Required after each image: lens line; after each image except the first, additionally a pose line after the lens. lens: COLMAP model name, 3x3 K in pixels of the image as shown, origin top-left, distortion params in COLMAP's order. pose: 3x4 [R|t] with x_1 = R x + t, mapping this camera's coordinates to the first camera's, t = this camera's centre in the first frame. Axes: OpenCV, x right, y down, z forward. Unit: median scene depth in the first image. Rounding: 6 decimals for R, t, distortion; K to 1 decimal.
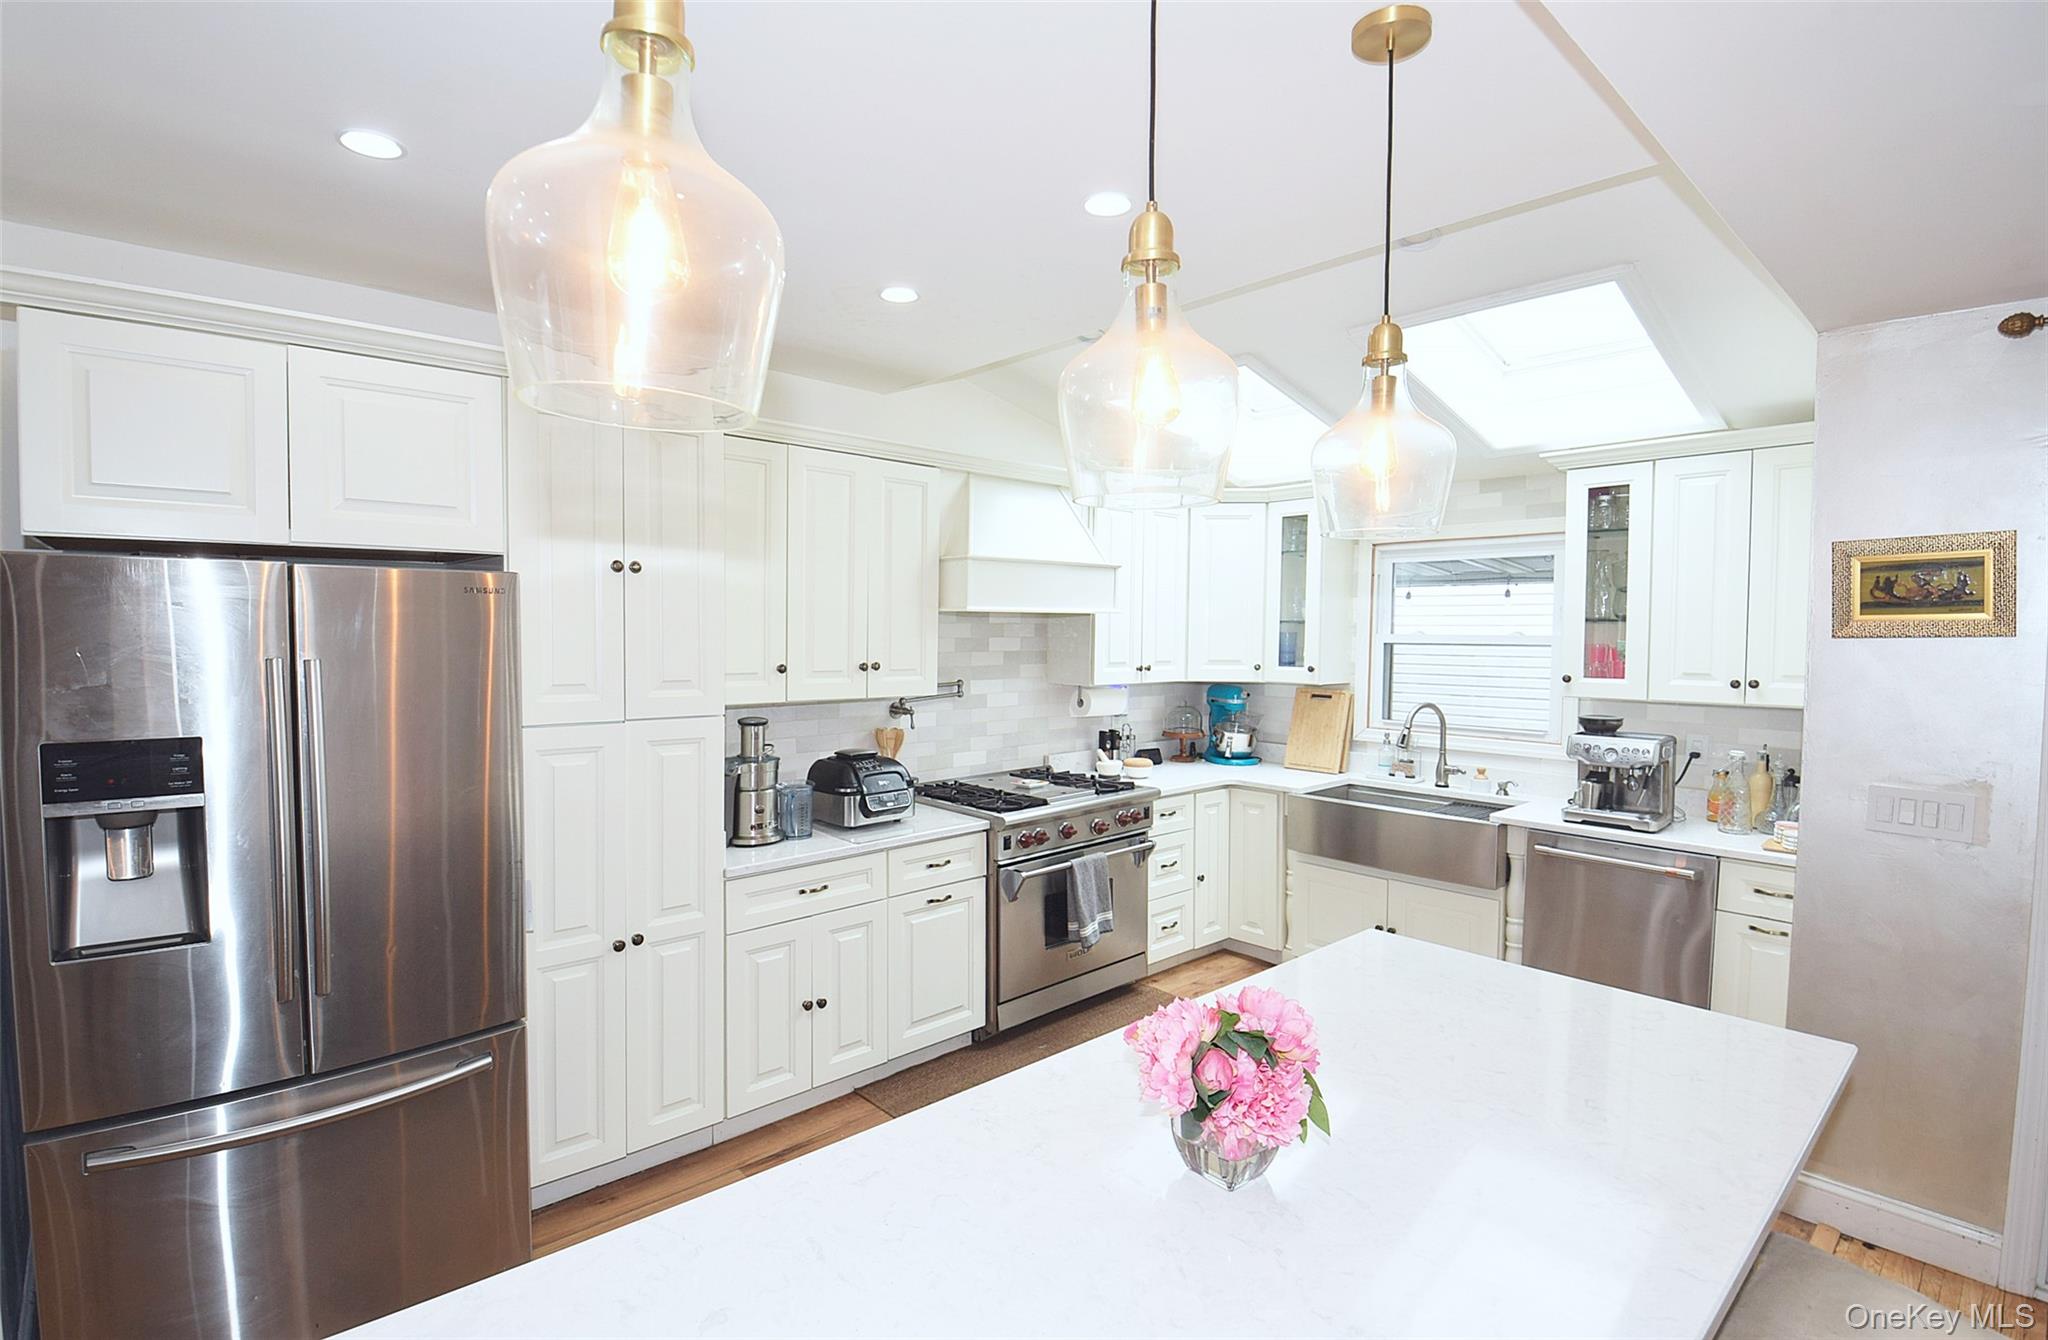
lens RADIAL K [[973.1, 0, 979.2], [0, 973.1, 677.9], [0, 0, 1]] dist [-0.012297, -0.000519]
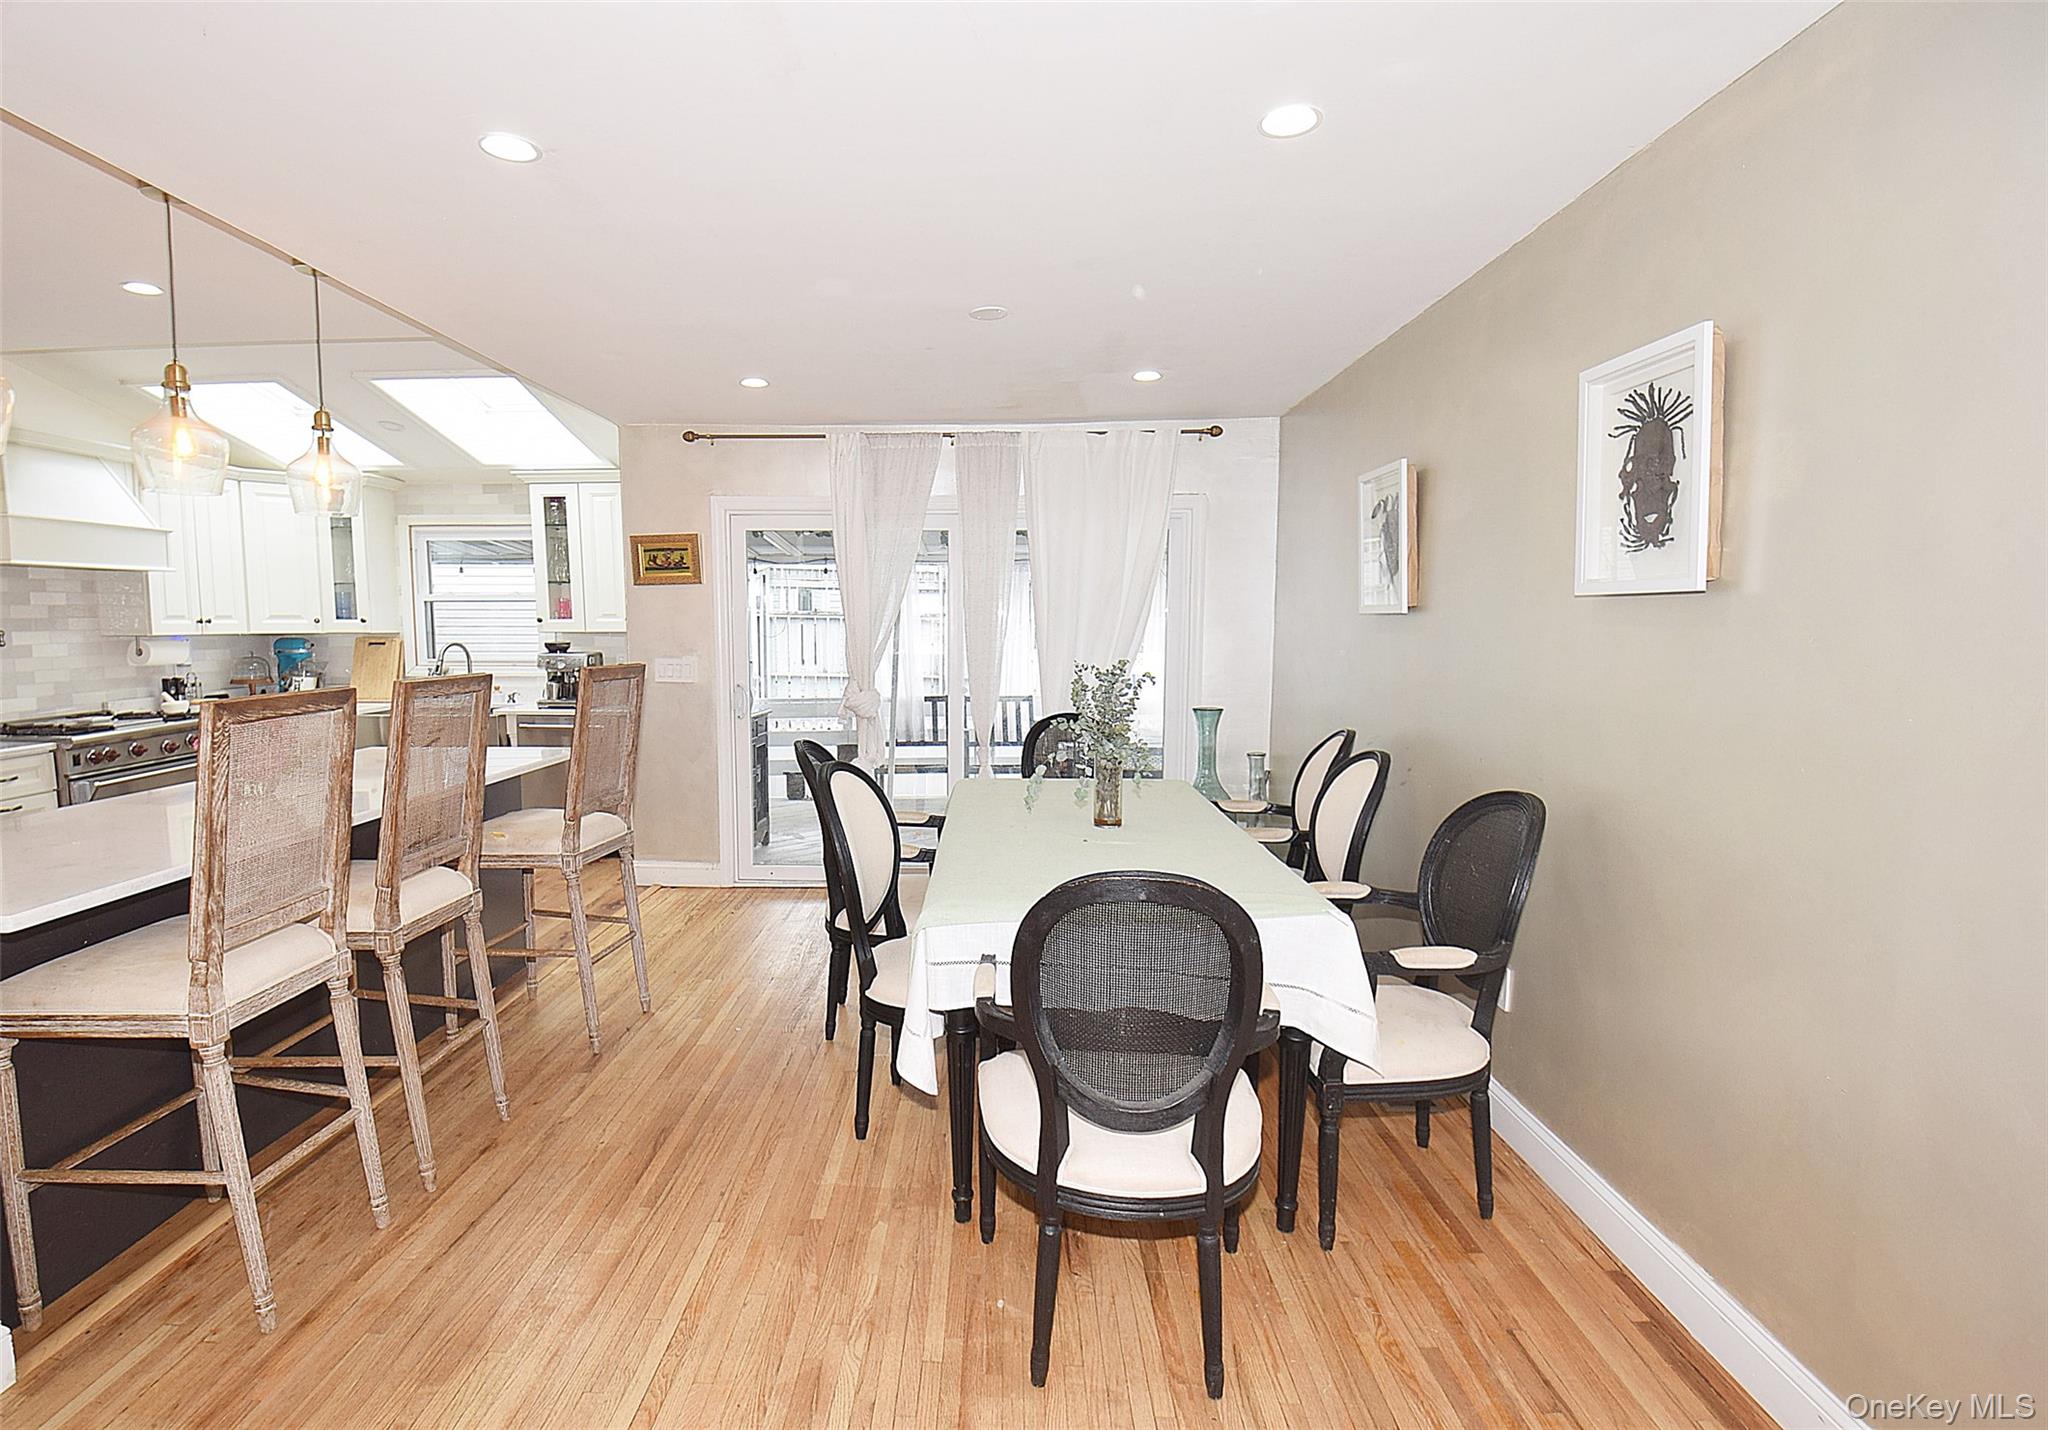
lens RADIAL K [[987.0, 0, 971.4], [0, 987.0, 724.8], [0, 0, 1]] dist [-0.000100, -0.019329]
pose [[0.680419, -0.081985, 0.728223, -0.083461], [0.041522, 0.996439, 0.073385, 0.078478], [-0.731646, -0.019696, 0.681400, -0.567005]]
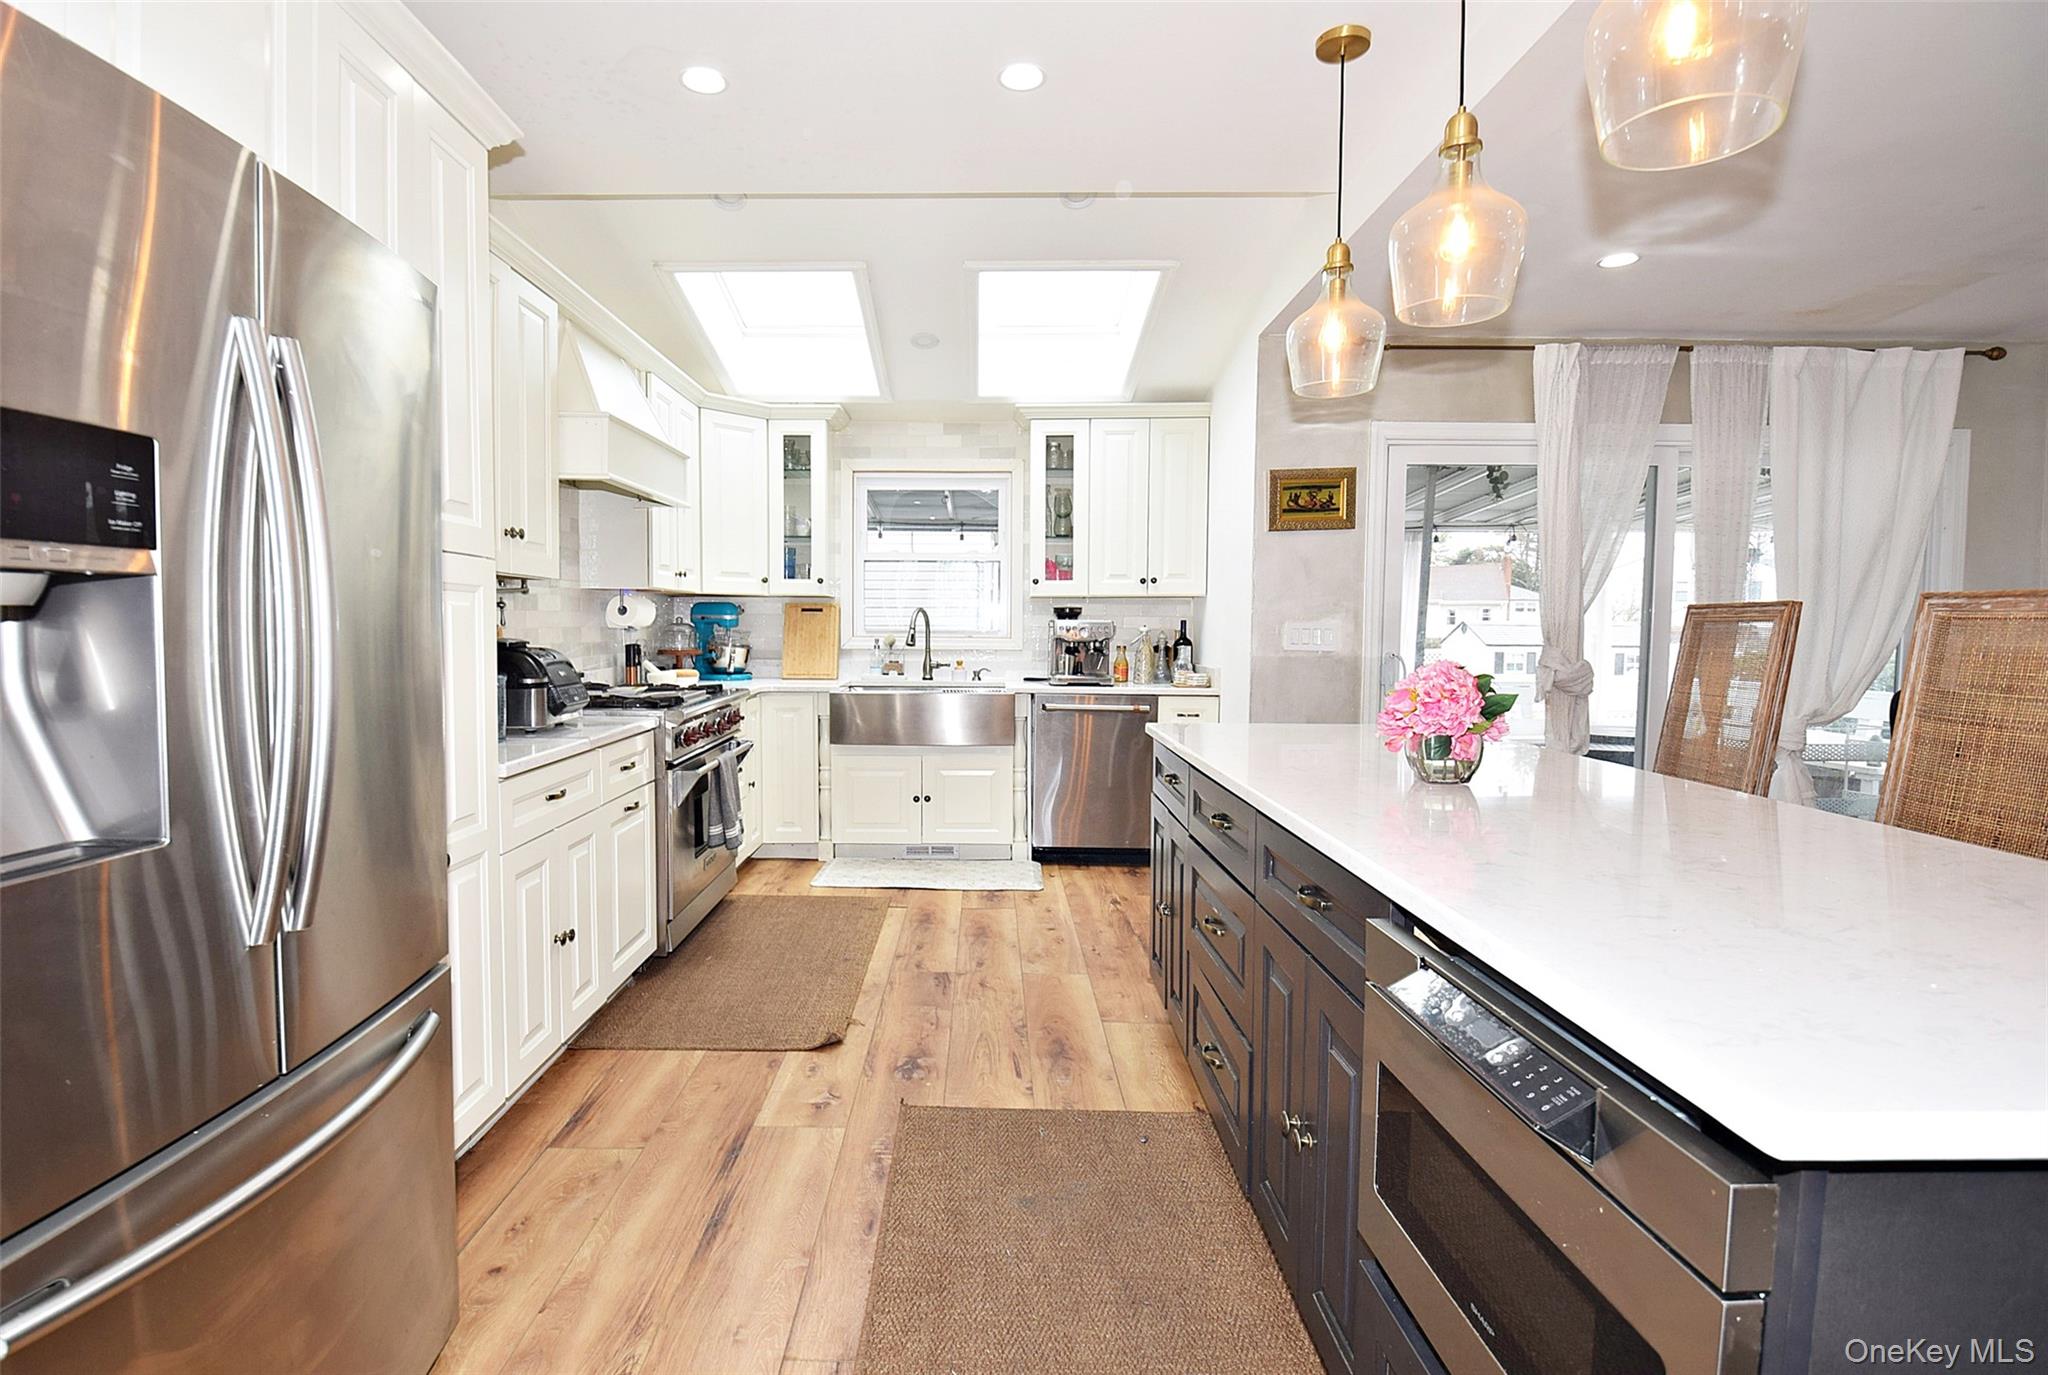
lens RADIAL K [[1000.2, 0, 966.3], [0, 1000.2, 682.7], [0, 0, 1]] dist [0.015183, -0.027662]
pose [[0.672550, -0.044891, 0.738689, -0.440790], [0.035501, 0.998966, 0.028386, 0.092715], [-0.739200, 0.007133, 0.673448, 0.162114]]
